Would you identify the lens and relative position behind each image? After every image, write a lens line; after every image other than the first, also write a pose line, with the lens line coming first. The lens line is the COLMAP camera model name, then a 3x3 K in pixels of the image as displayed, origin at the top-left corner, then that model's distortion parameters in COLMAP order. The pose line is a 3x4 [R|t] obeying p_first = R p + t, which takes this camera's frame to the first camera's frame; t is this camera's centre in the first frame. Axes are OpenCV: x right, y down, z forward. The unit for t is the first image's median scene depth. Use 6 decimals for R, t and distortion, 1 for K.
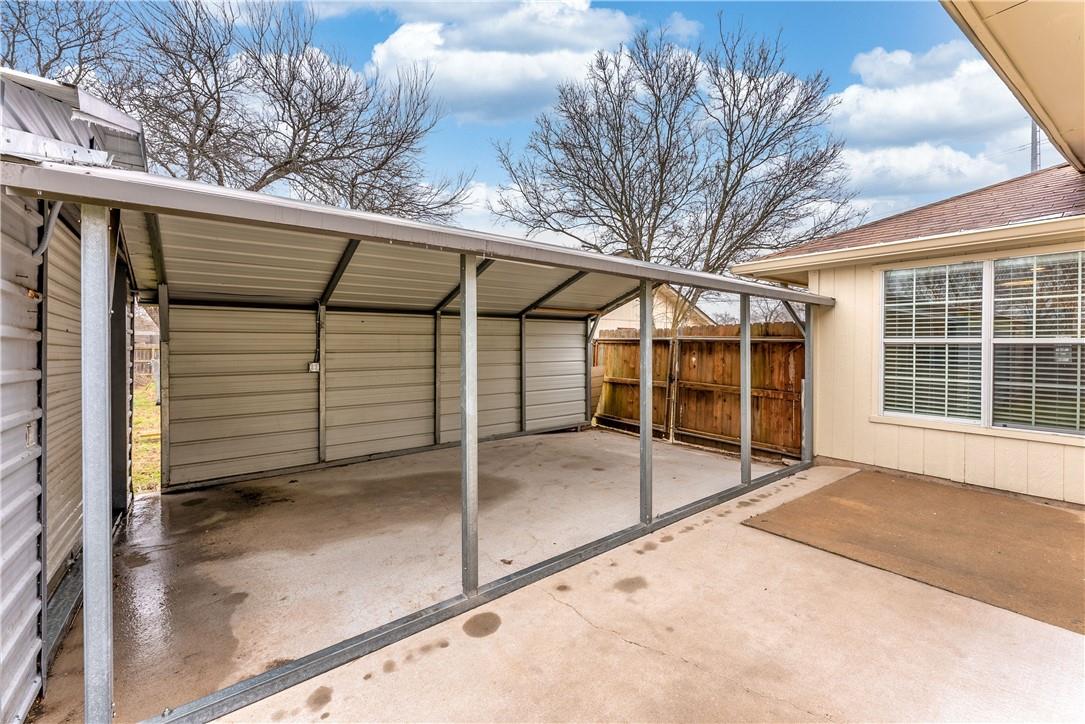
lens RADIAL K [[448.2, 0, 542.4], [0, 448.2, 350.7], [0, 0, 1]] dist [-0.000647, 0.000039]
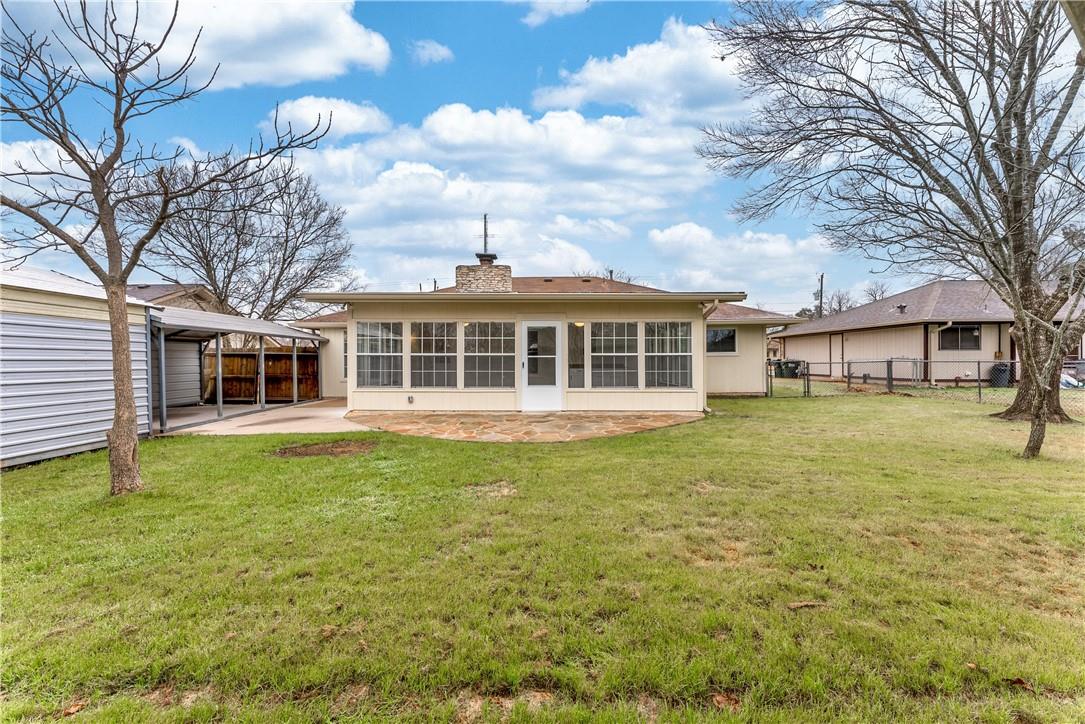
lens RADIAL K [[448.0, 0, 546.6], [0, 448.0, 366.9], [0, 0, 1]] dist [0.000788, 0.000119]
pose [[0.614171, -0.025341, 0.788766, -0.538568], [0.008200, 0.999635, 0.025732, -0.007088], [-0.789131, -0.009336, 0.614154, -1.348909]]
